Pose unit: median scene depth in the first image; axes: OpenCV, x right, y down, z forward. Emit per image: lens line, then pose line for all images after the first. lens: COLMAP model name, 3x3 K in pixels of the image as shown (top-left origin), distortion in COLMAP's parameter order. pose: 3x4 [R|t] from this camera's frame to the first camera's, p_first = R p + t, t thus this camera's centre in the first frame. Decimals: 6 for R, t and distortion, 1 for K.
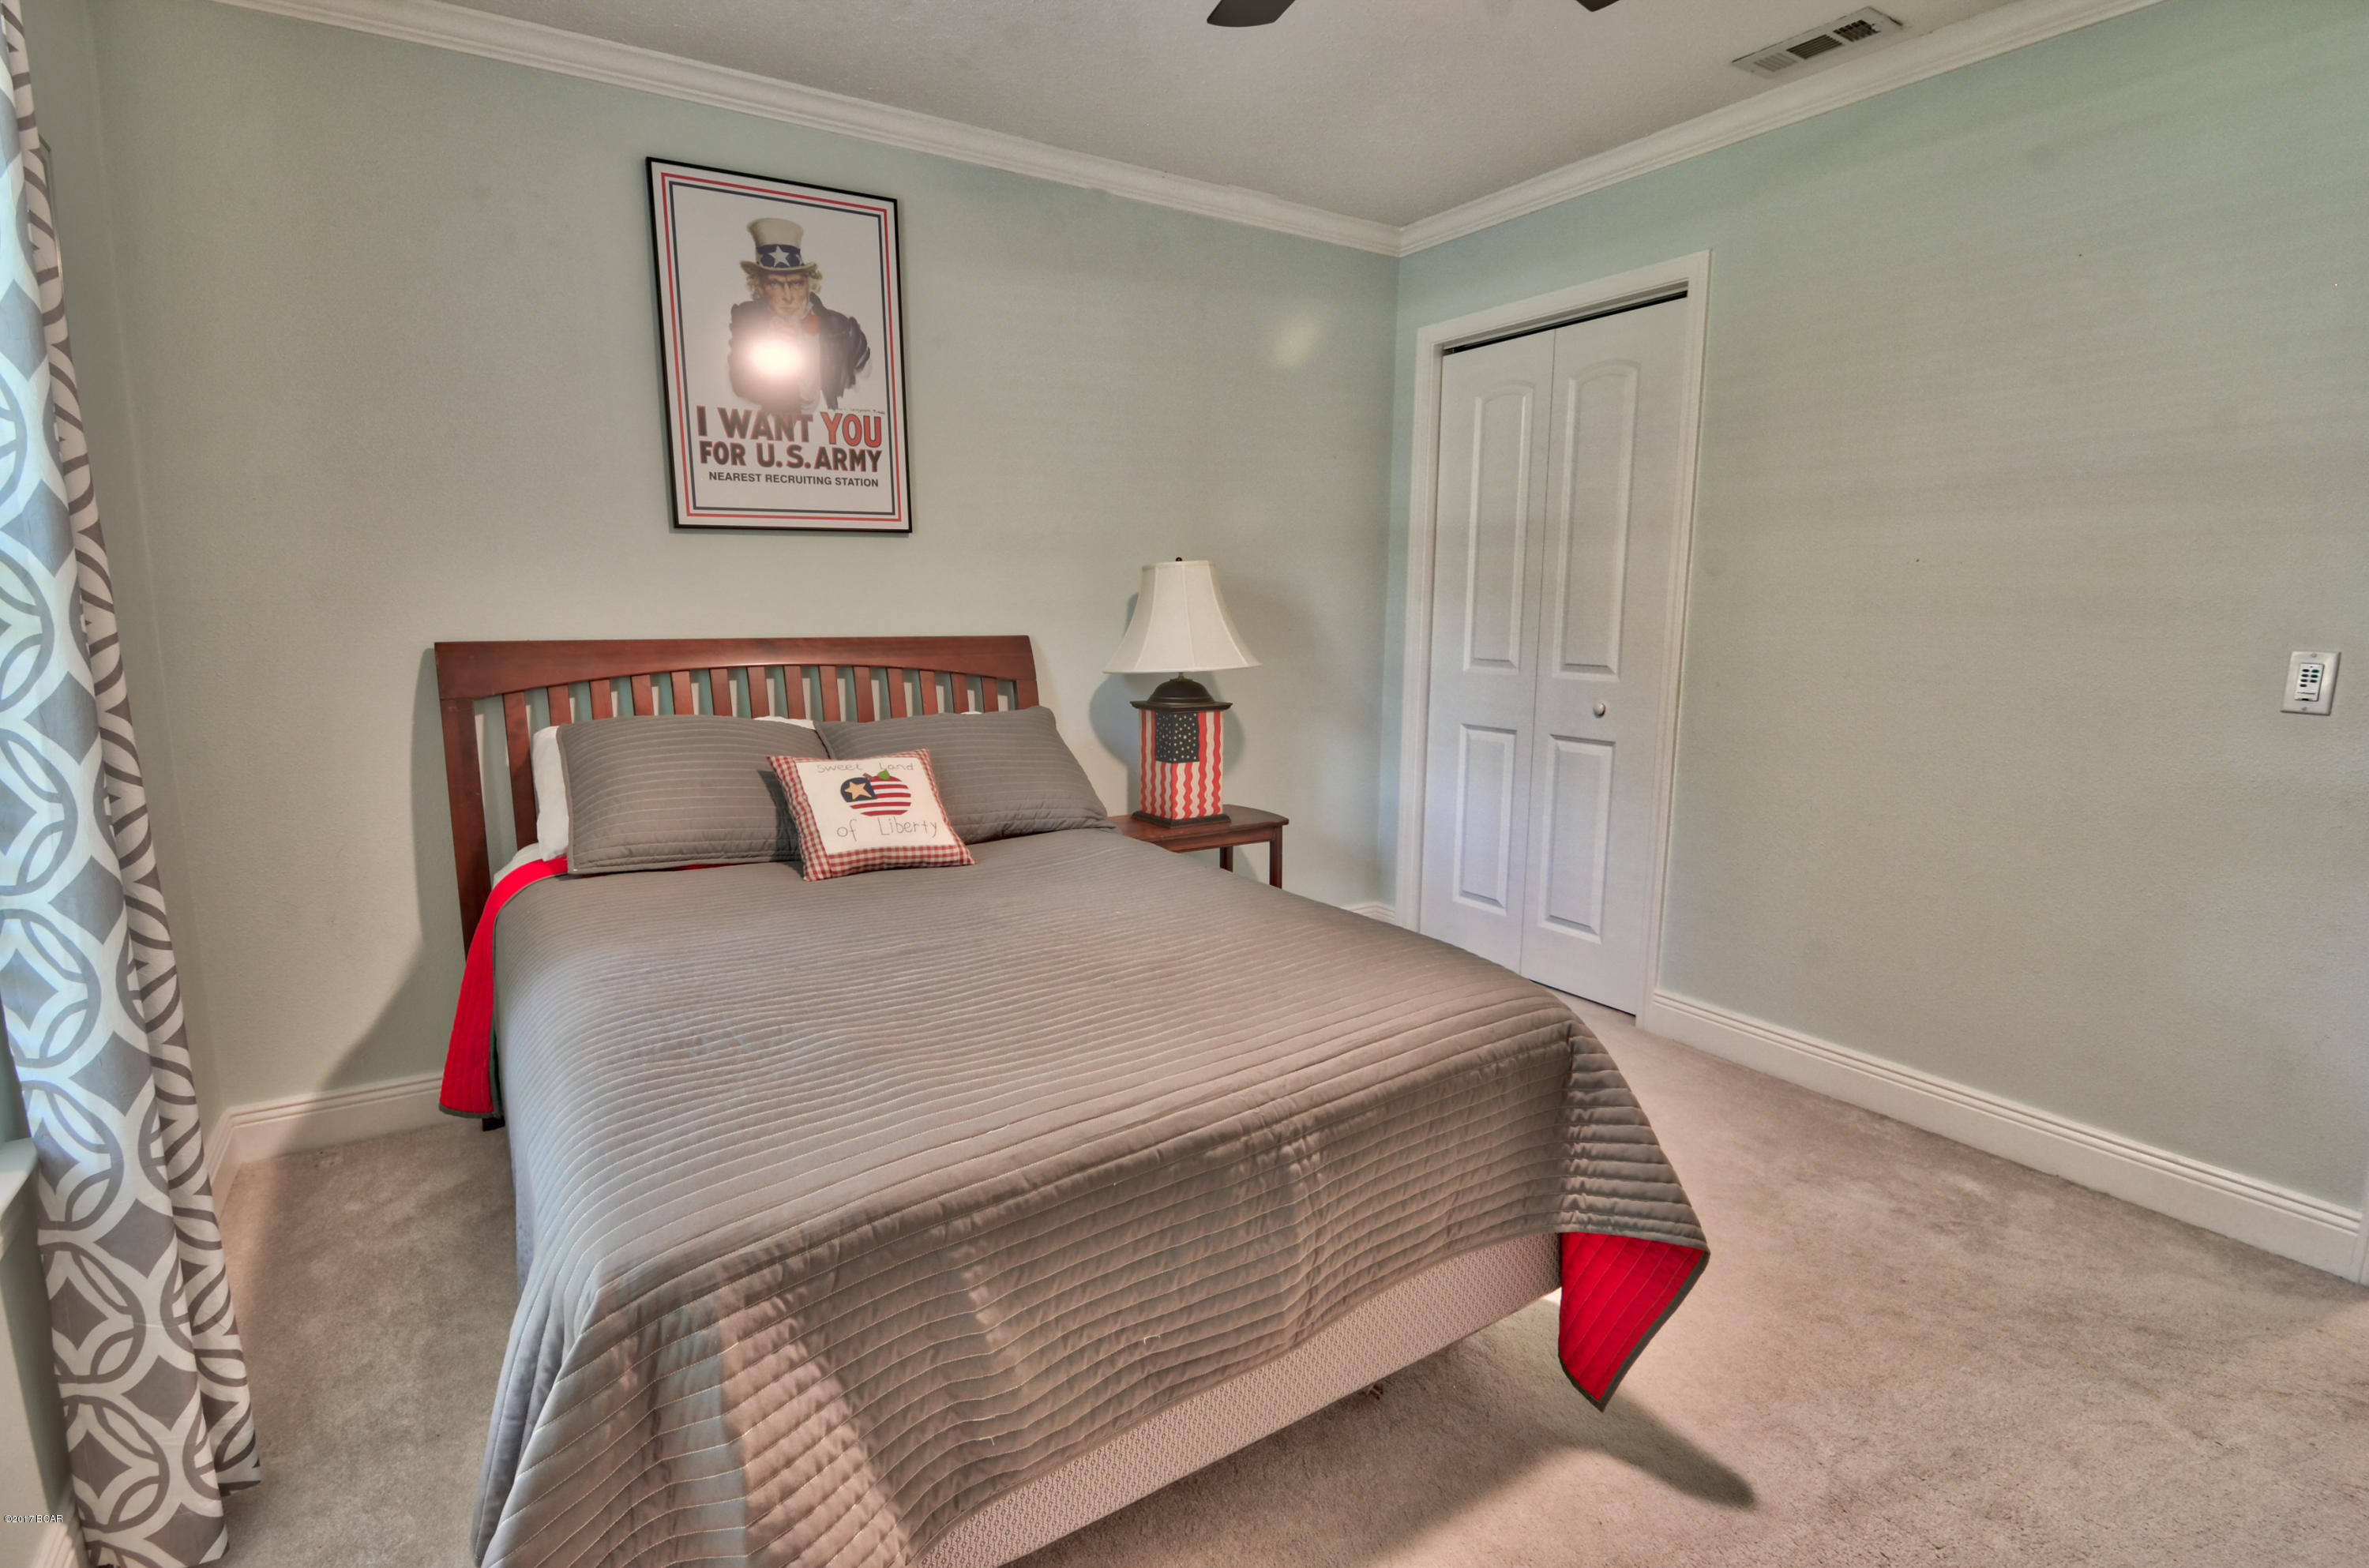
lens RADIAL K [[1146.1, 0, 1179.4], [0, 1146.1, 787.2], [0, 0, 1]] dist [0.008327, -0.009679]
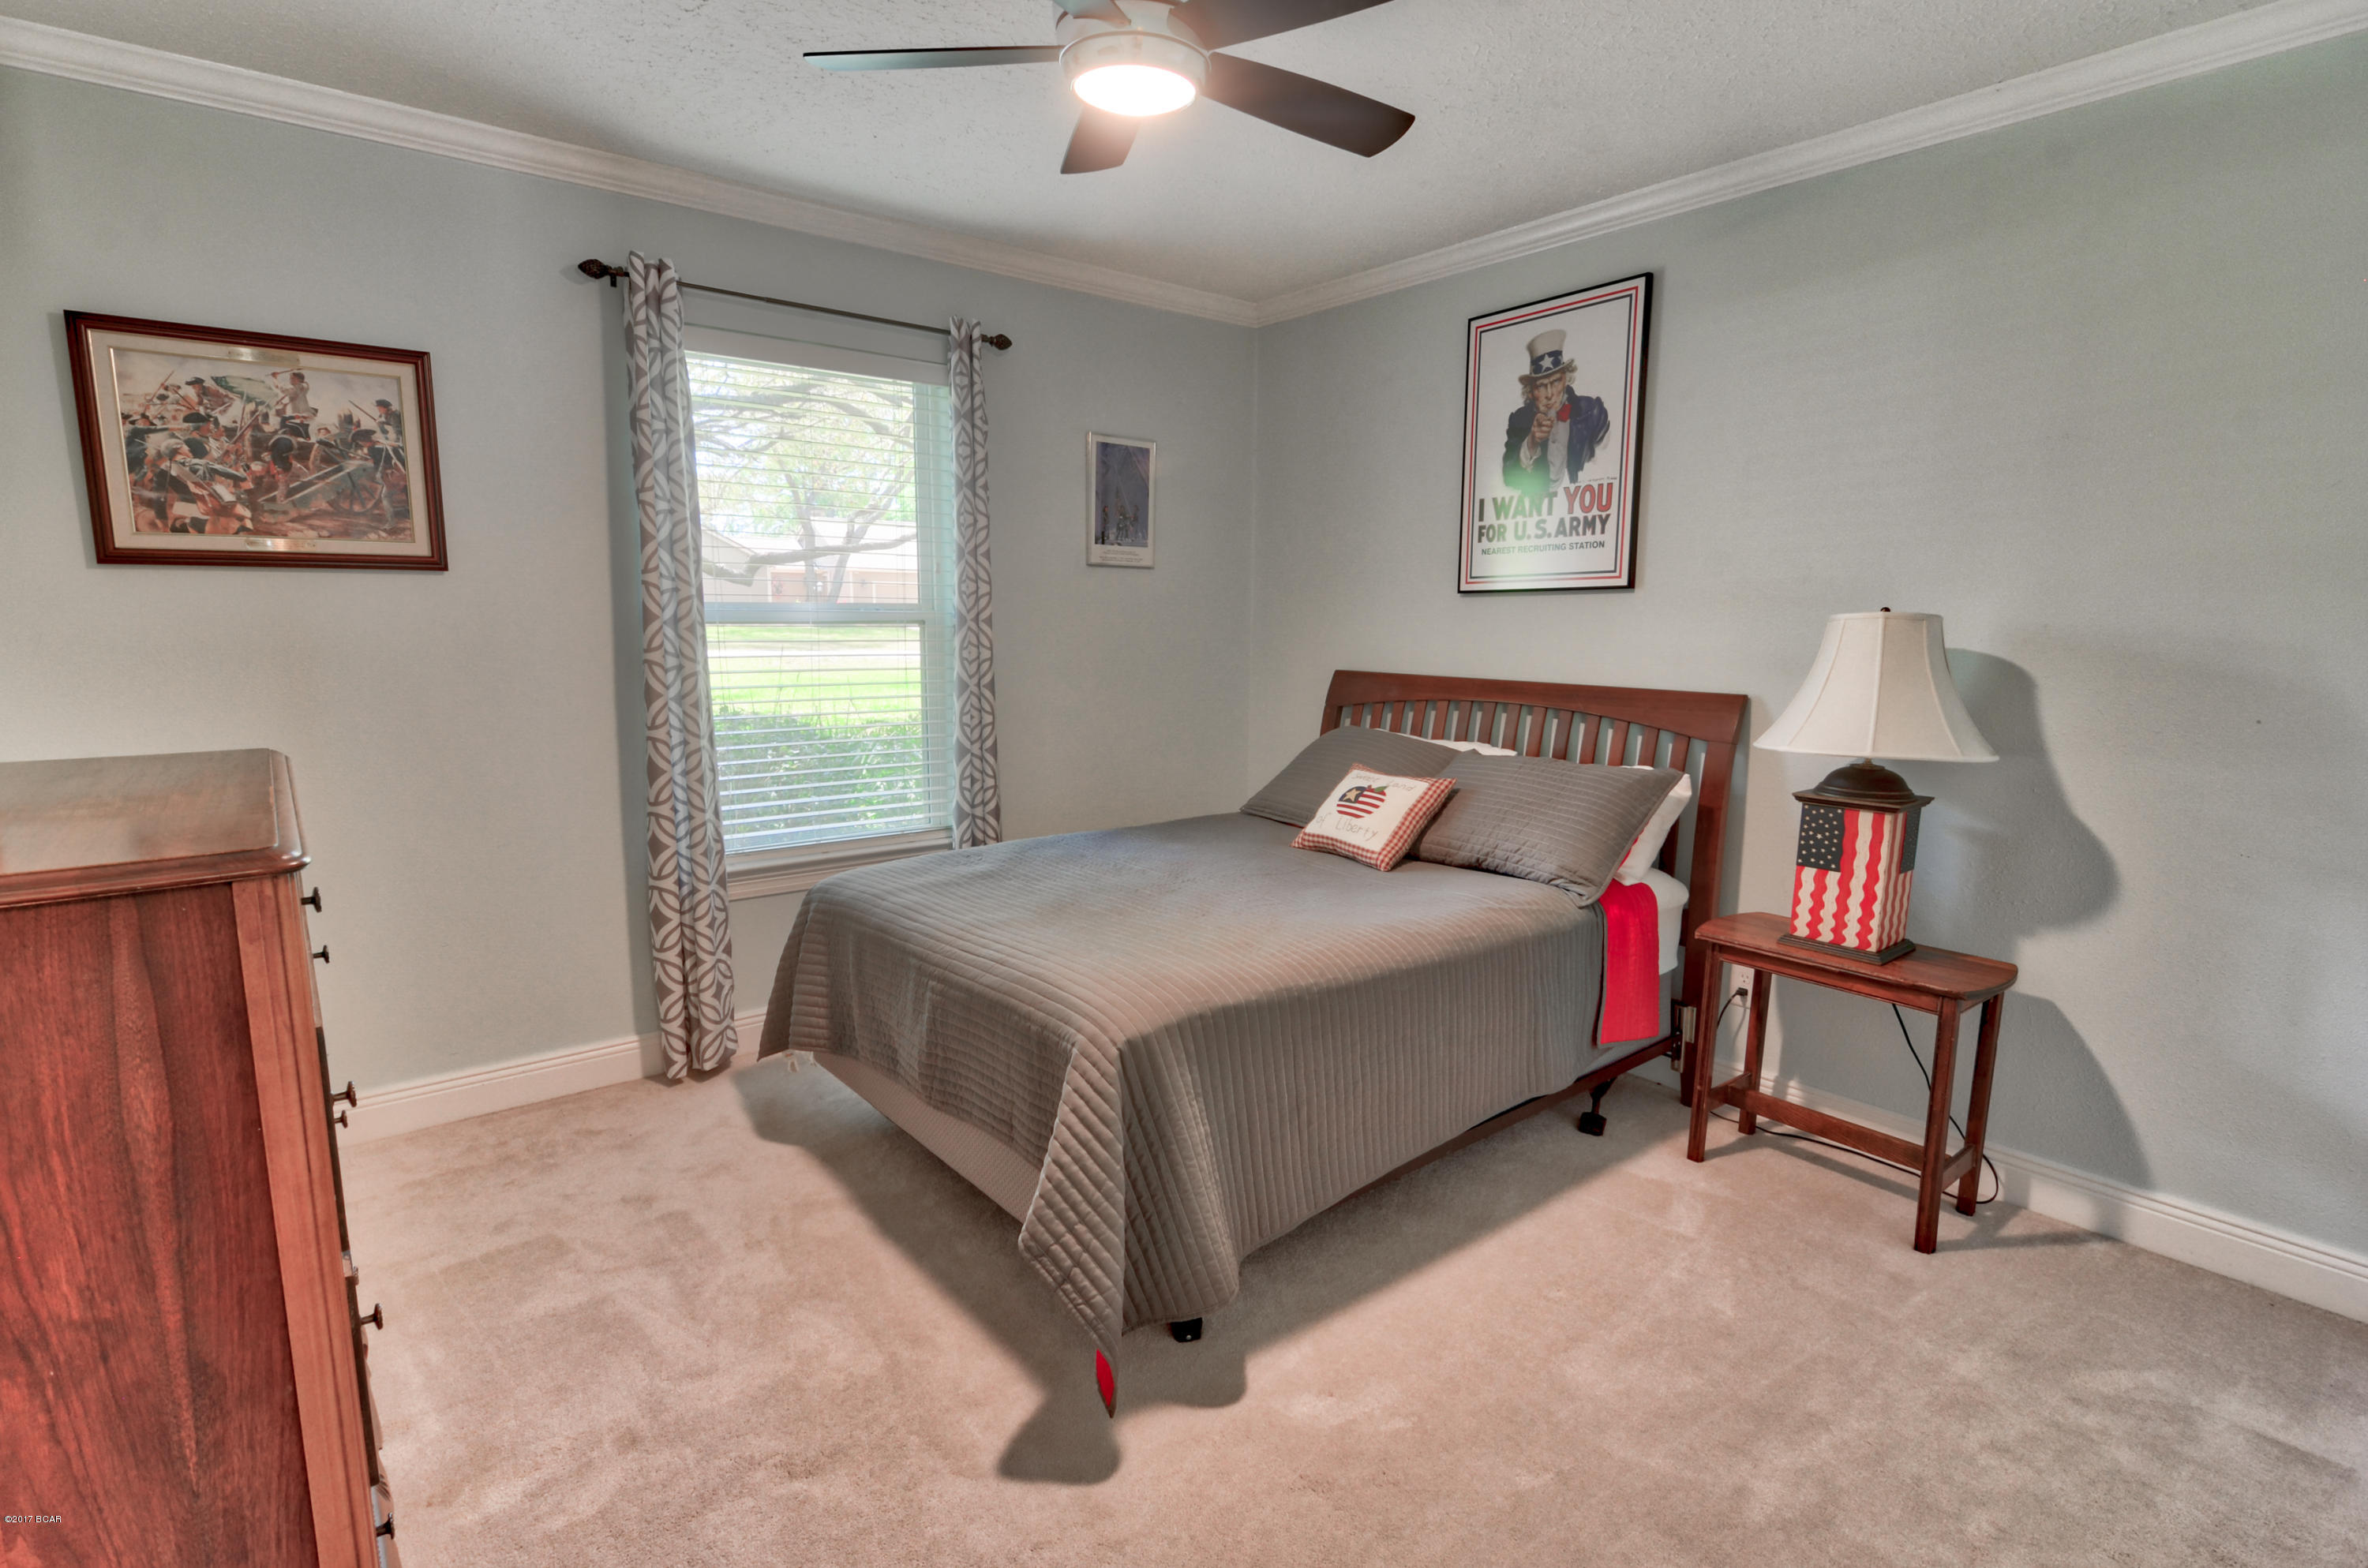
lens RADIAL K [[1145.5, 0, 1184.0], [0, 1145.5, 796.9], [0, 0, 1]] dist [0.008327, -0.009679]
pose [[0.110747, 0.148903, -0.982631, 0.805117], [-0.174451, 0.976274, 0.128278, -0.105447], [0.978418, 0.157215, 0.134096, 0.519982]]
